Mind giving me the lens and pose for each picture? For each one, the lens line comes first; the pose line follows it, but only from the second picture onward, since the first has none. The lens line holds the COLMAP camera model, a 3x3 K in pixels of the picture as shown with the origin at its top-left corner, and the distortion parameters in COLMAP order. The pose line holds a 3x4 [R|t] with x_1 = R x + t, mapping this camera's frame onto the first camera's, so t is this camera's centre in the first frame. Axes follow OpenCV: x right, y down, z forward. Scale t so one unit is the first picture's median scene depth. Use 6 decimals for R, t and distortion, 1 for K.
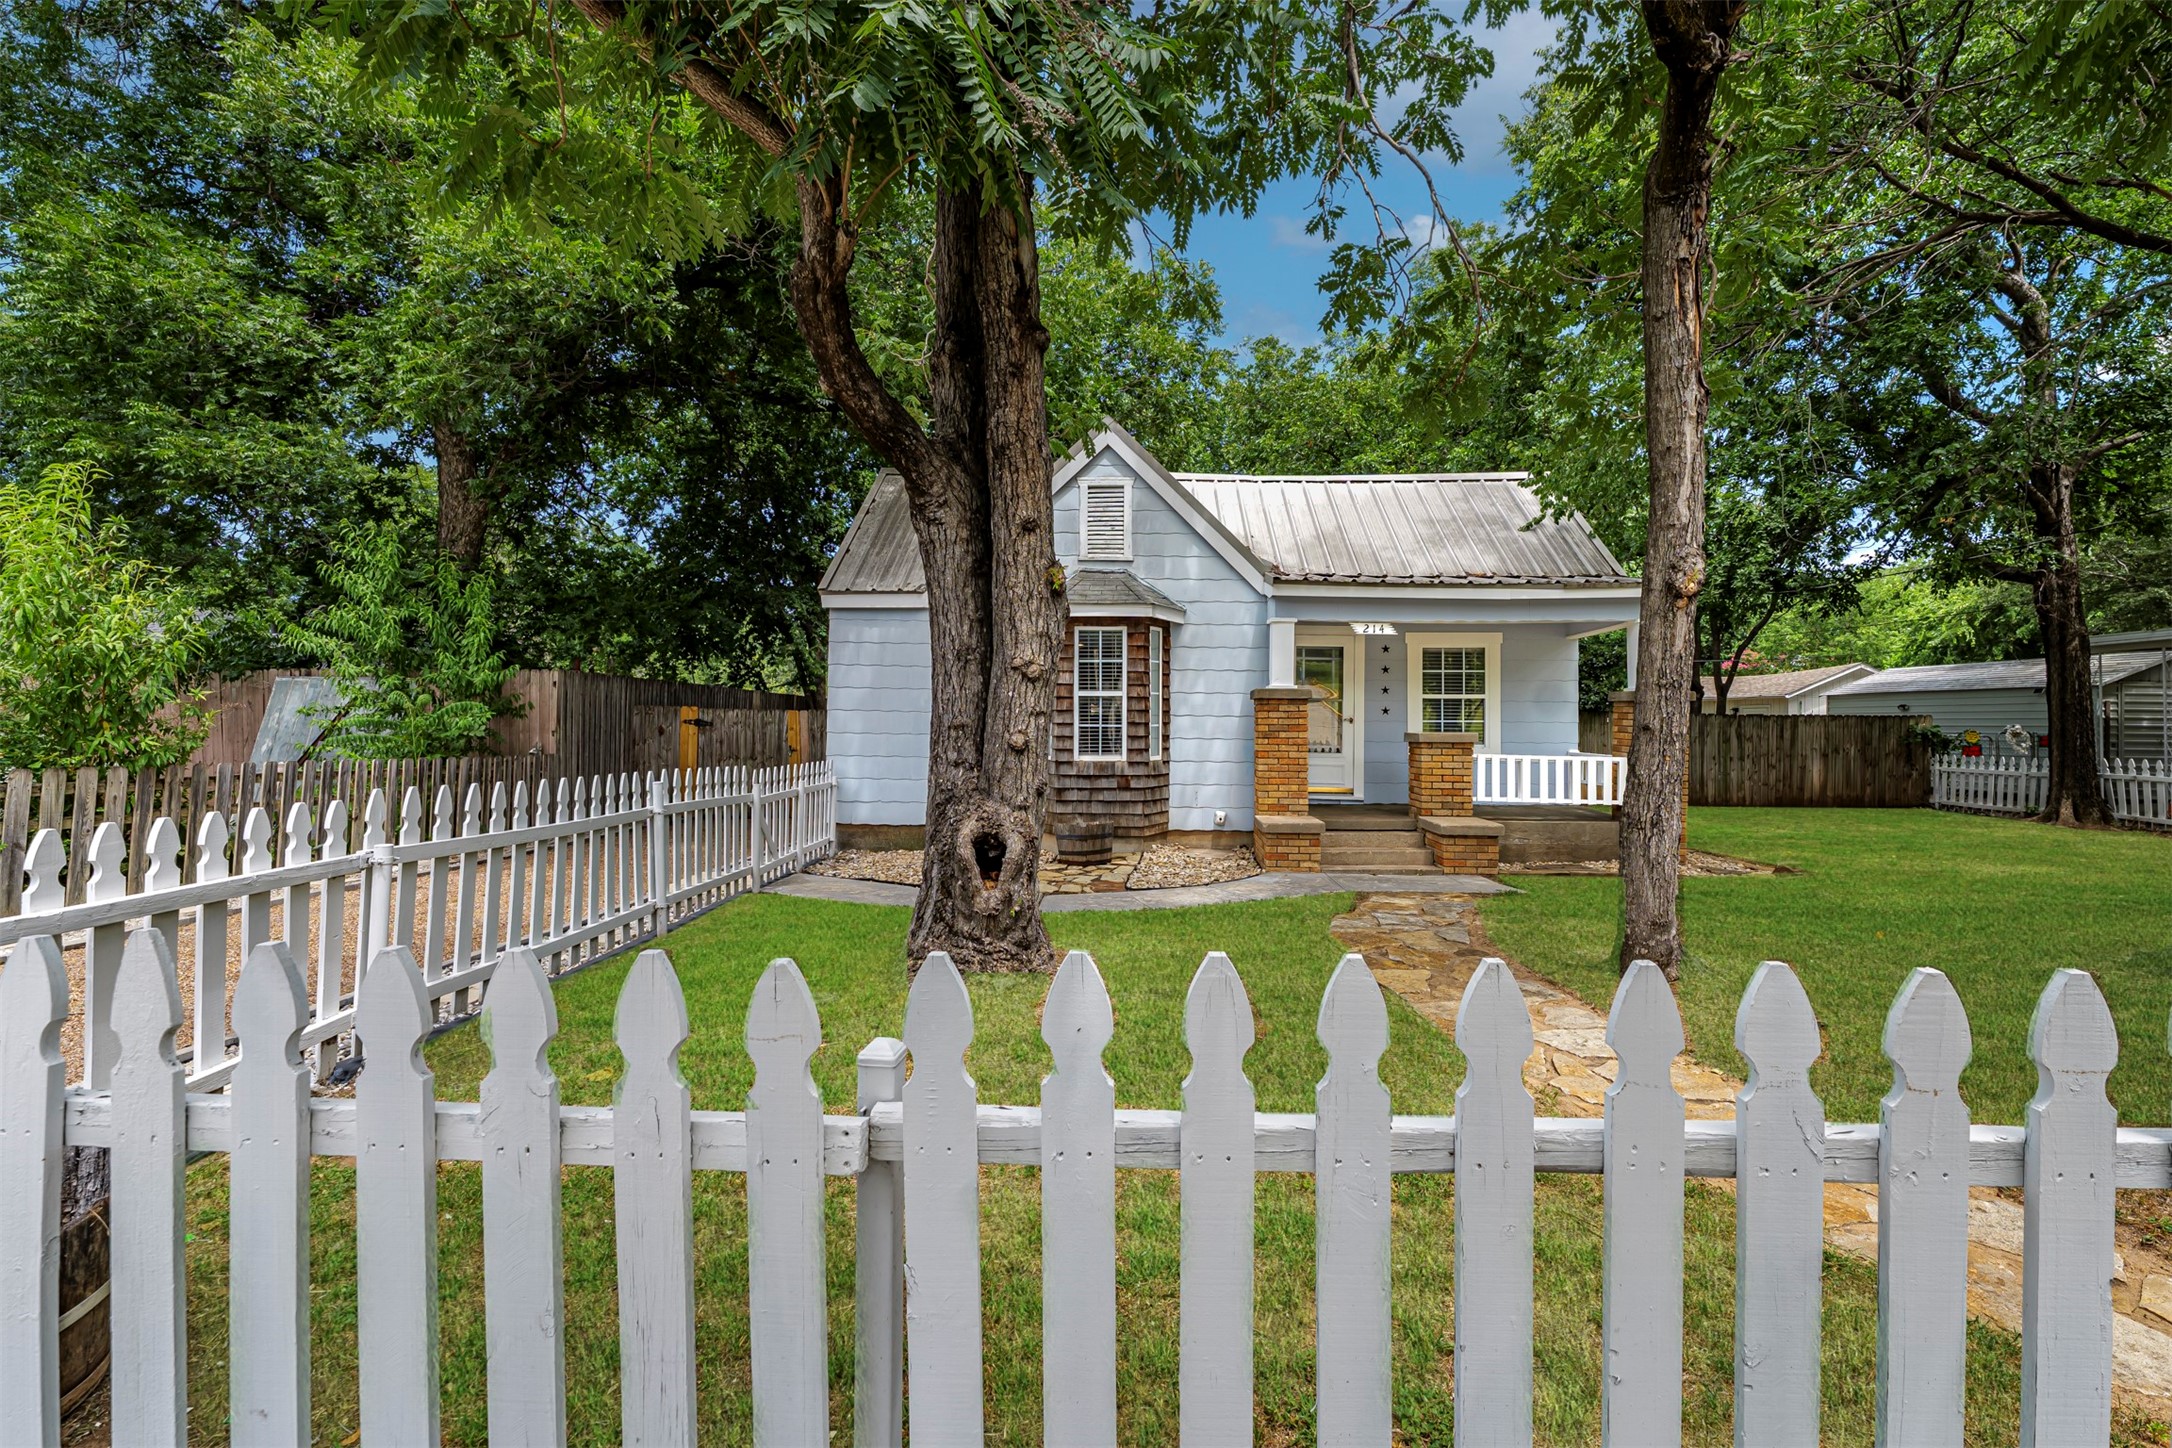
lens RADIAL K [[914.6, 0, 1086.0], [0, 914.6, 724.0], [0, 0, 1]] dist [-0.001258, -0.000147]
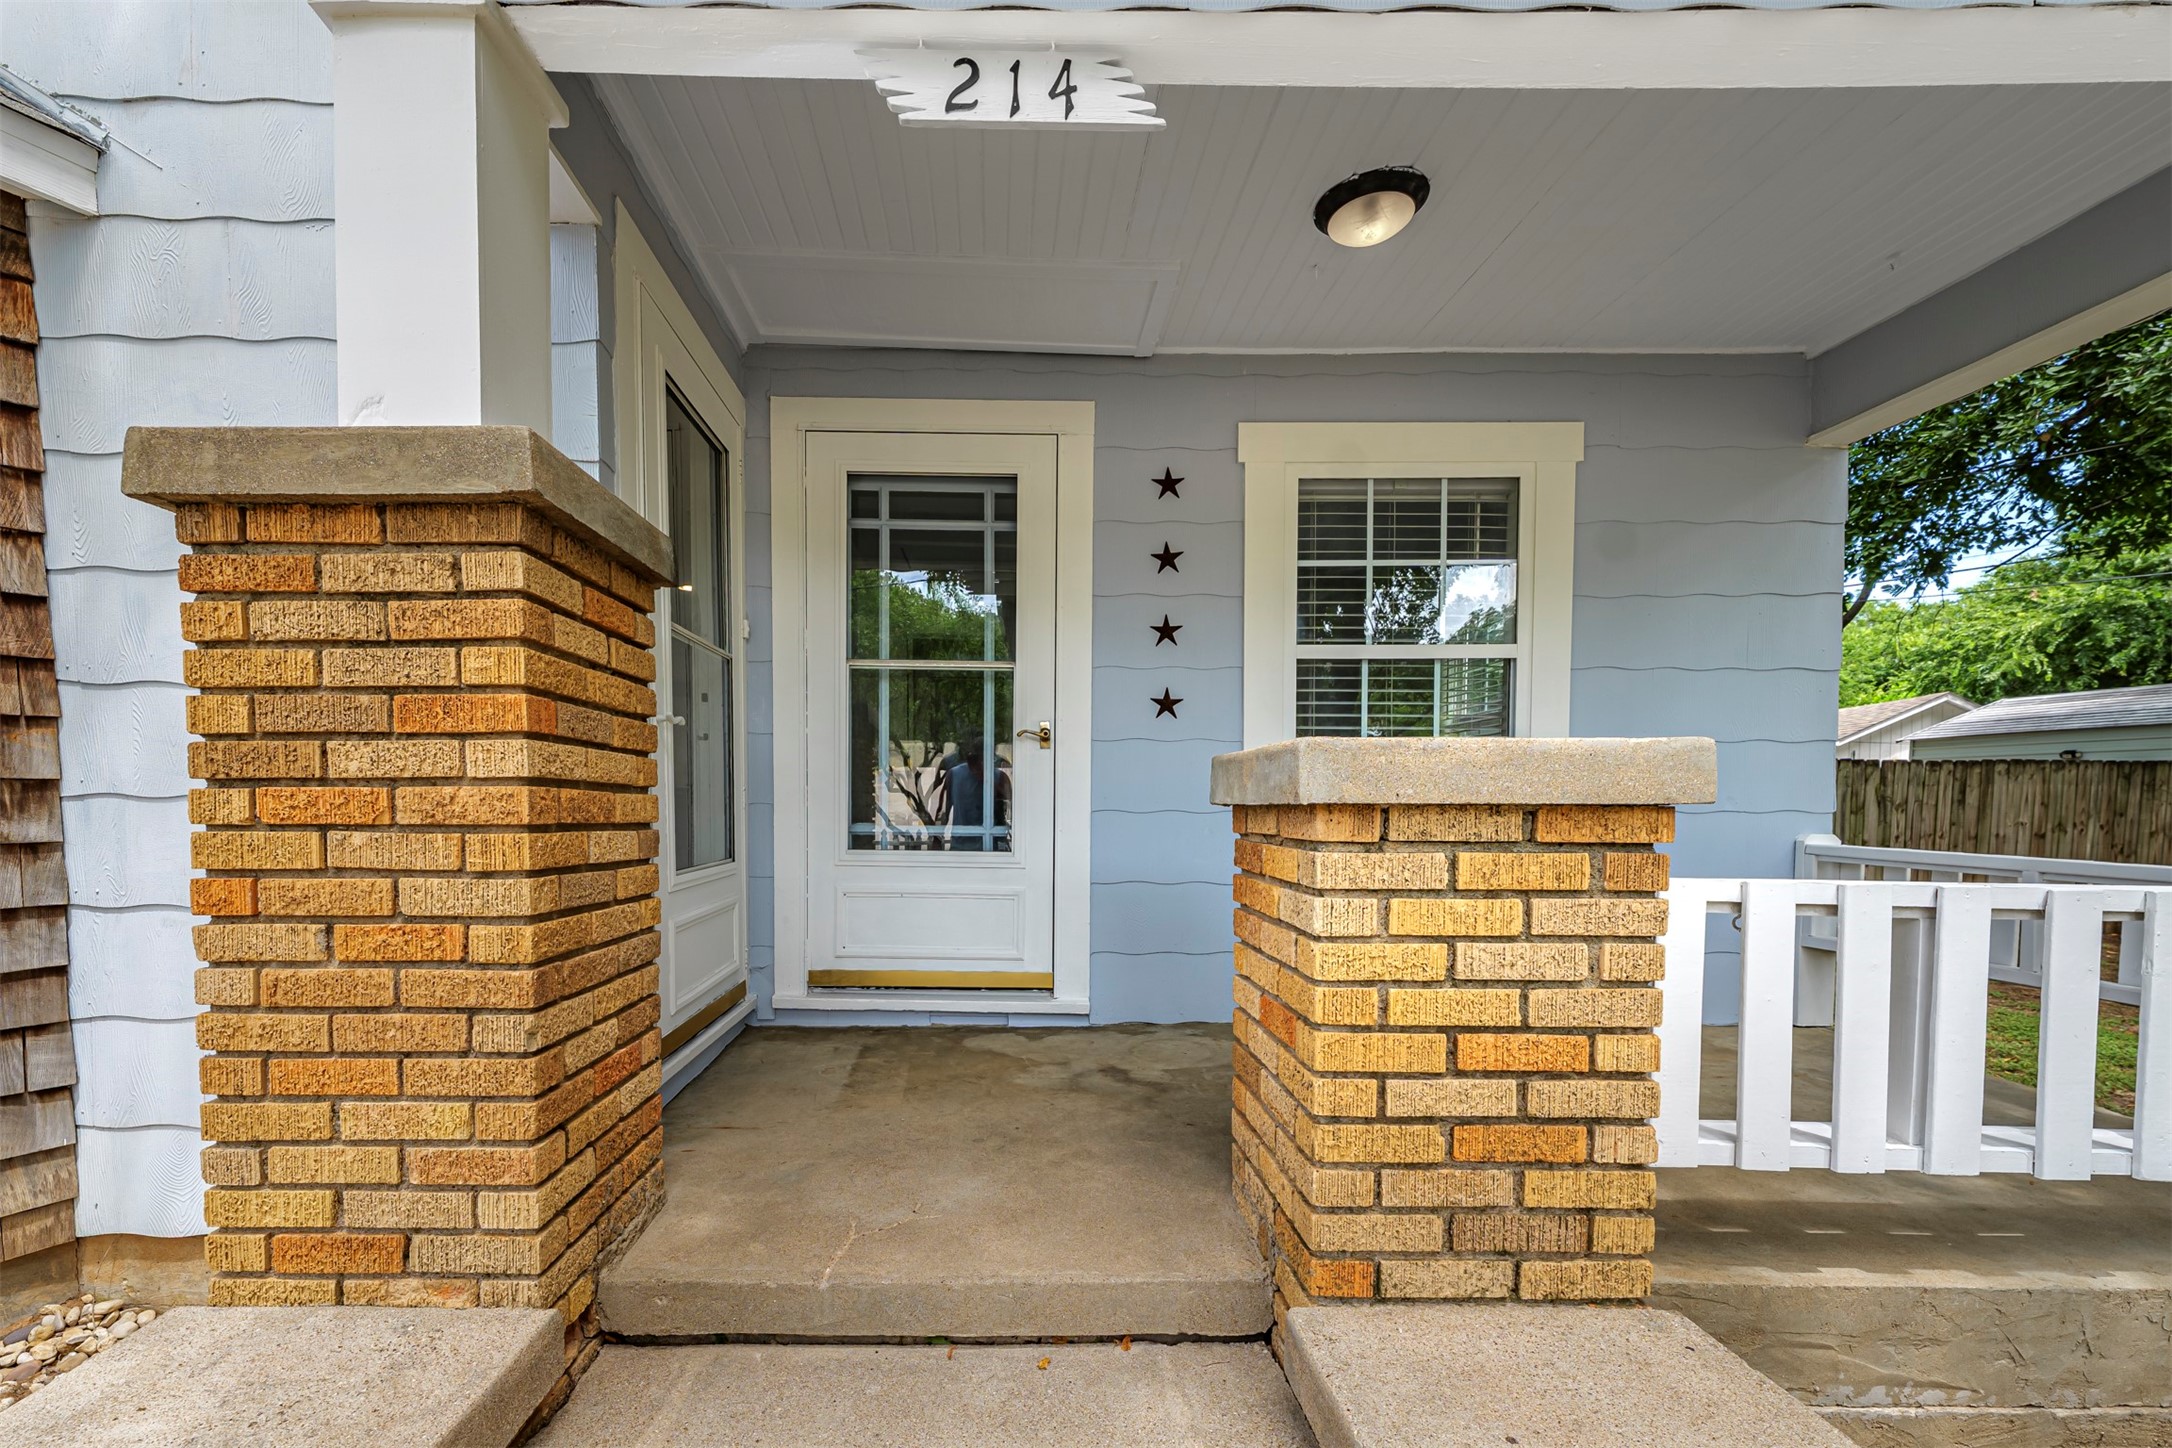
lens RADIAL K [[890.7, 0, 948.1], [0, 890.7, 829.9], [0, 0, 1]] dist [0.028052, 0.000071]
pose [[0.999948, -0.008171, 0.006181, 0.291703], [0.007995, 0.999575, 0.028050, 0.018681], [-0.006408, -0.027999, 0.999587, 0.817130]]
